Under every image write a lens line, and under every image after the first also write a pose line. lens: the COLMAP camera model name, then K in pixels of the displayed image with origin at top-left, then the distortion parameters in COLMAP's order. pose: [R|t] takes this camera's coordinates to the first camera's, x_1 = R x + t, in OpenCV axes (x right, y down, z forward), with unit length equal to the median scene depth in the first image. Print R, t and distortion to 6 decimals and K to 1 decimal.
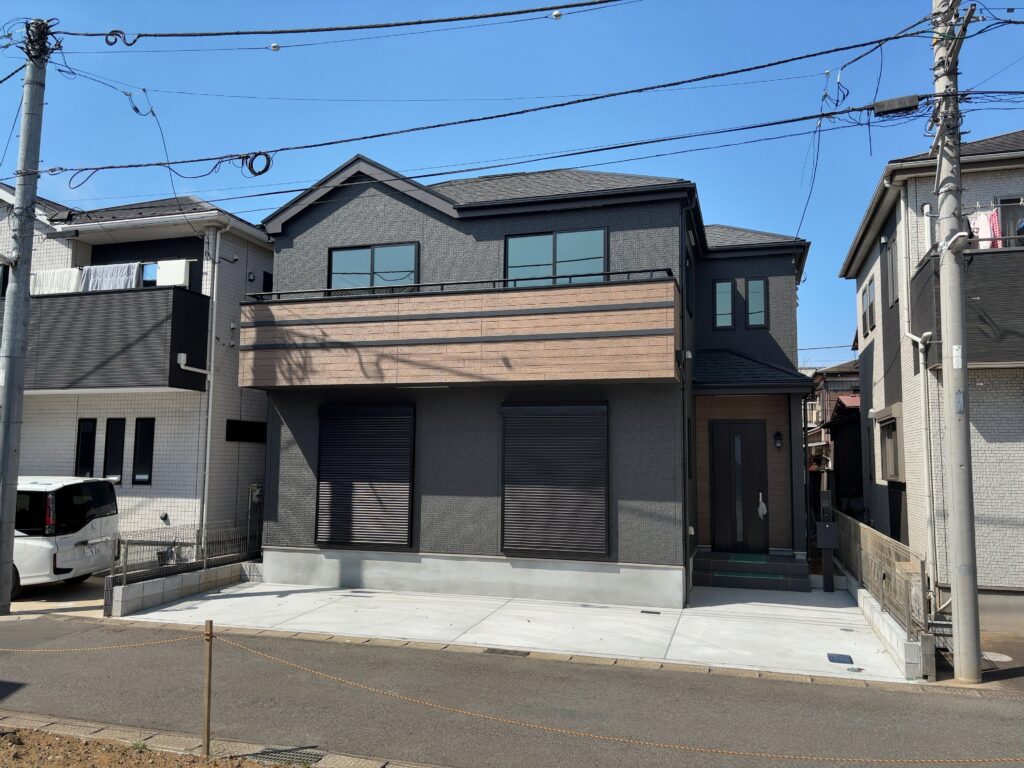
lens RADIAL K [[771.9, 0, 510.3], [0, 771.9, 385.7], [0, 0, 1]] dist [0.049855, -0.053642]
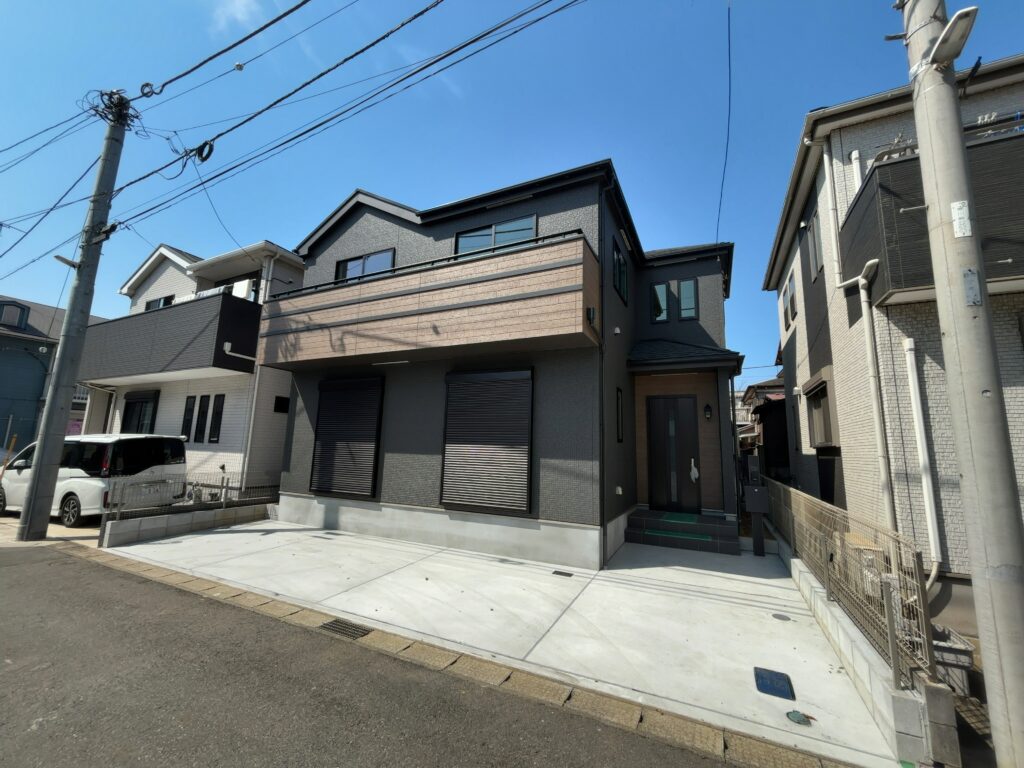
lens RADIAL K [[410.7, 0, 510.5], [0, 410.7, 384.5], [0, 0, 1]] dist [-0.000225, 0.000376]
pose [[0.987642, -0.007166, -0.156561, 0.173969], [-0.002148, 0.998241, -0.059240, 0.074332], [0.156710, 0.058844, 0.985890, 0.407044]]
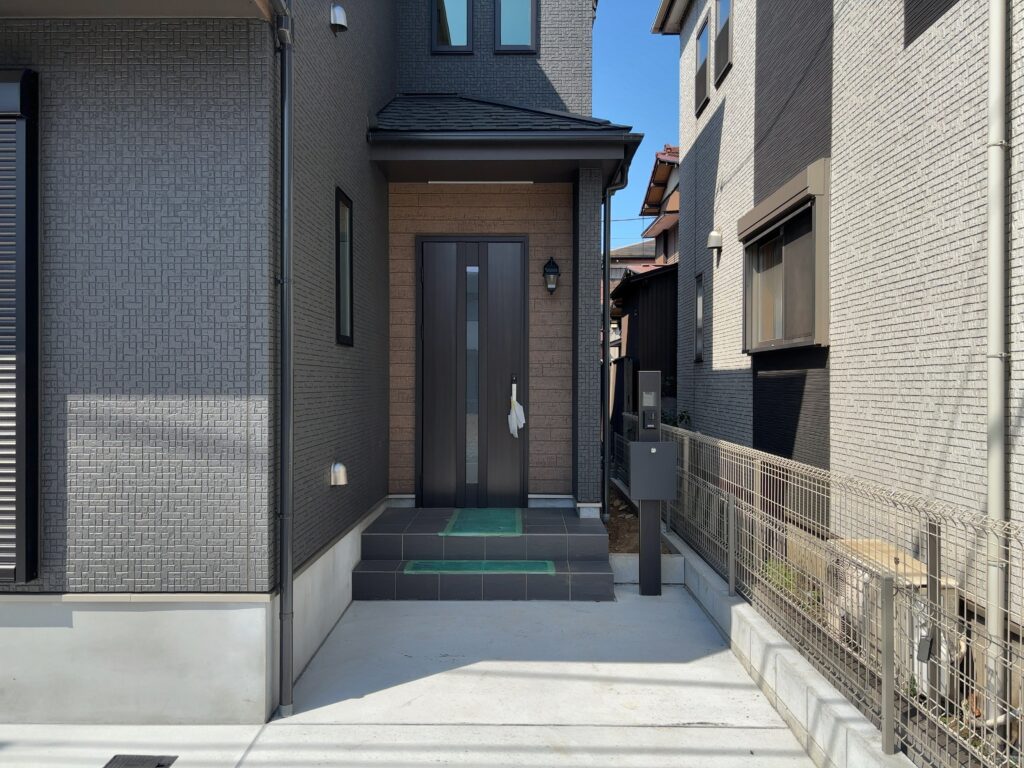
lens RADIAL K [[771.9, 0, 510.3], [0, 771.9, 385.7], [0, 0, 1]] dist [0.049855, -0.053642]
pose [[0.959137, -0.009431, 0.282786, 0.205381], [-0.019913, 0.994716, 0.100714, 0.101166], [-0.282242, -0.102230, 0.953881, 0.604843]]
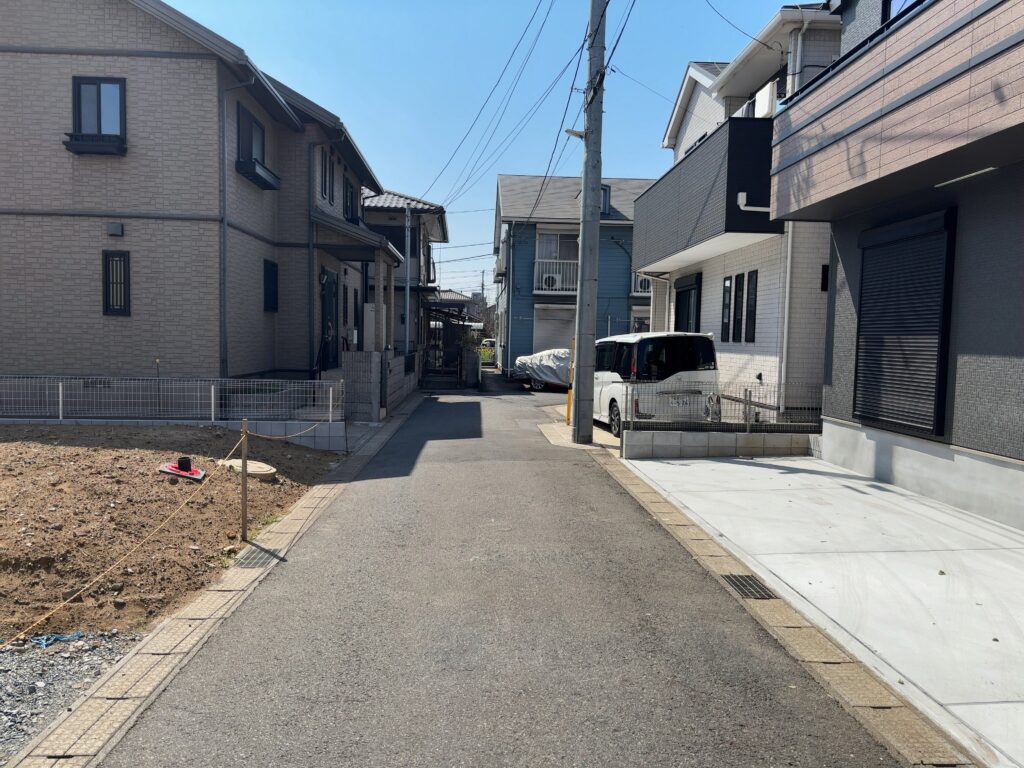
lens RADIAL K [[771.9, 0, 510.3], [0, 771.9, 385.7], [0, 0, 1]] dist [0.049855, -0.053642]
pose [[0.341366, 0.055231, -0.938306, 0.351305], [0.074777, 0.993512, 0.085686, 0.086365], [0.936951, -0.099414, 0.335021, 0.452995]]
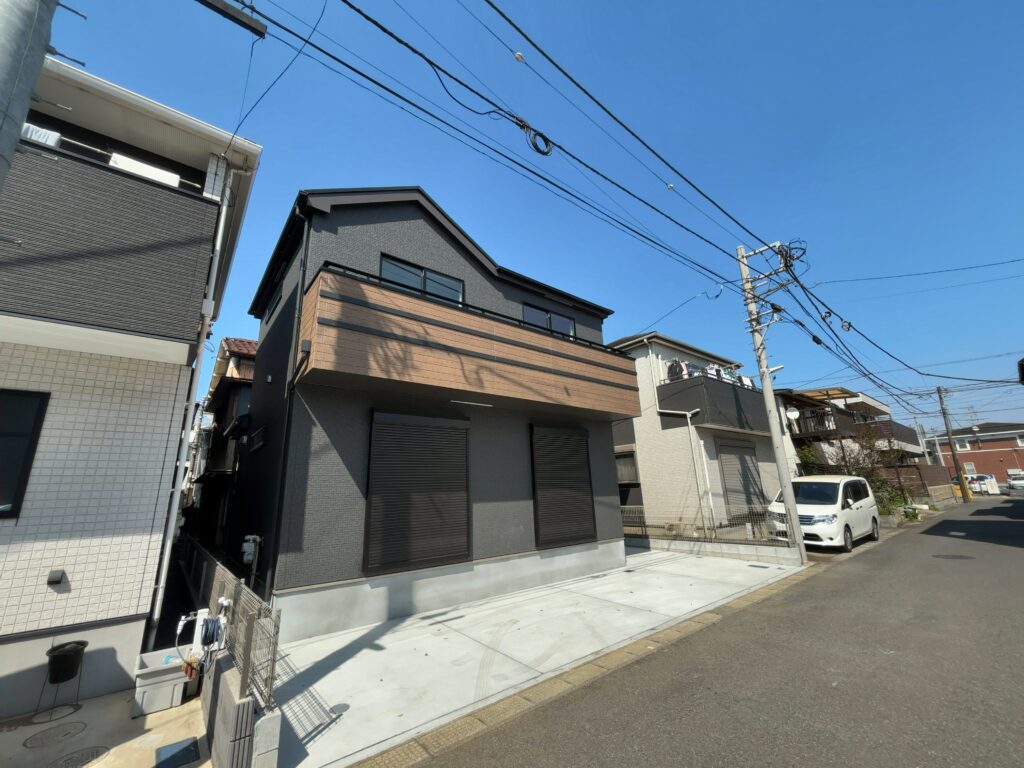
lens RADIAL K [[410.7, 0, 510.5], [0, 410.7, 384.5], [0, 0, 1]] dist [-0.000225, 0.000376]
pose [[0.557975, 0.184587, 0.809068, -0.573611], [-0.037734, 0.979583, -0.197466, 0.091167], [-0.828999, 0.079652, 0.553548, 0.631420]]
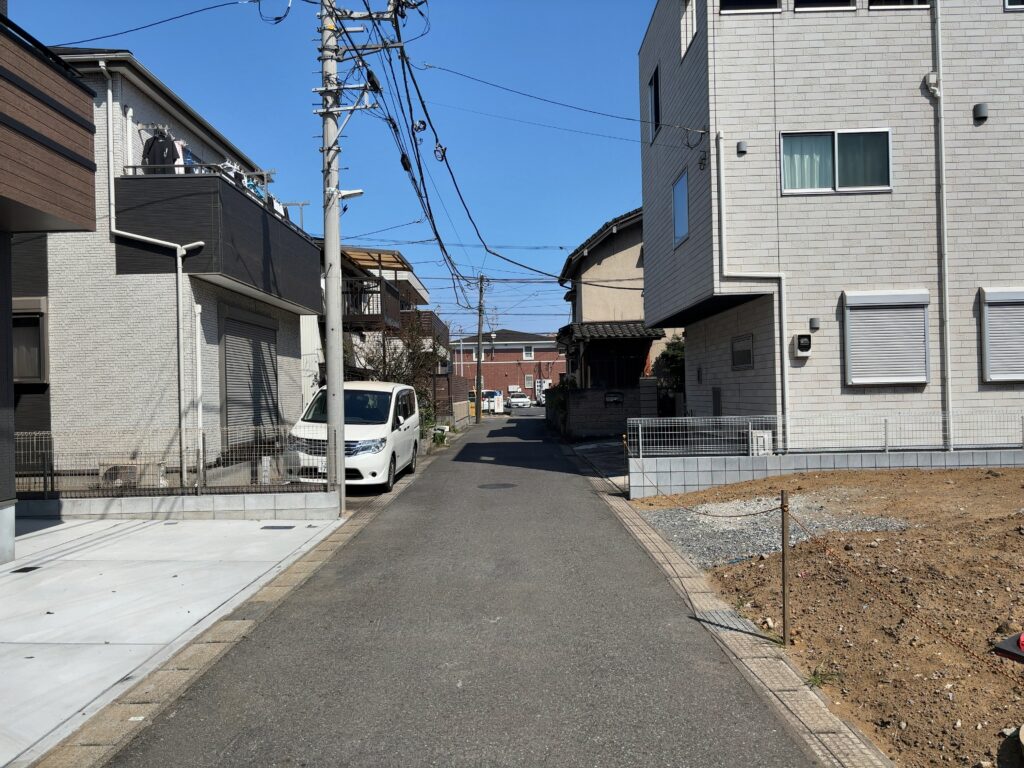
lens RADIAL K [[771.9, 0, 510.3], [0, 771.9, 385.7], [0, 0, 1]] dist [0.049855, -0.053642]
pose [[-0.291571, 0.005963, 0.956531, -0.512471], [-0.072450, 0.996971, -0.028300, 0.107060], [-0.953802, -0.077552, -0.290256, 0.708315]]
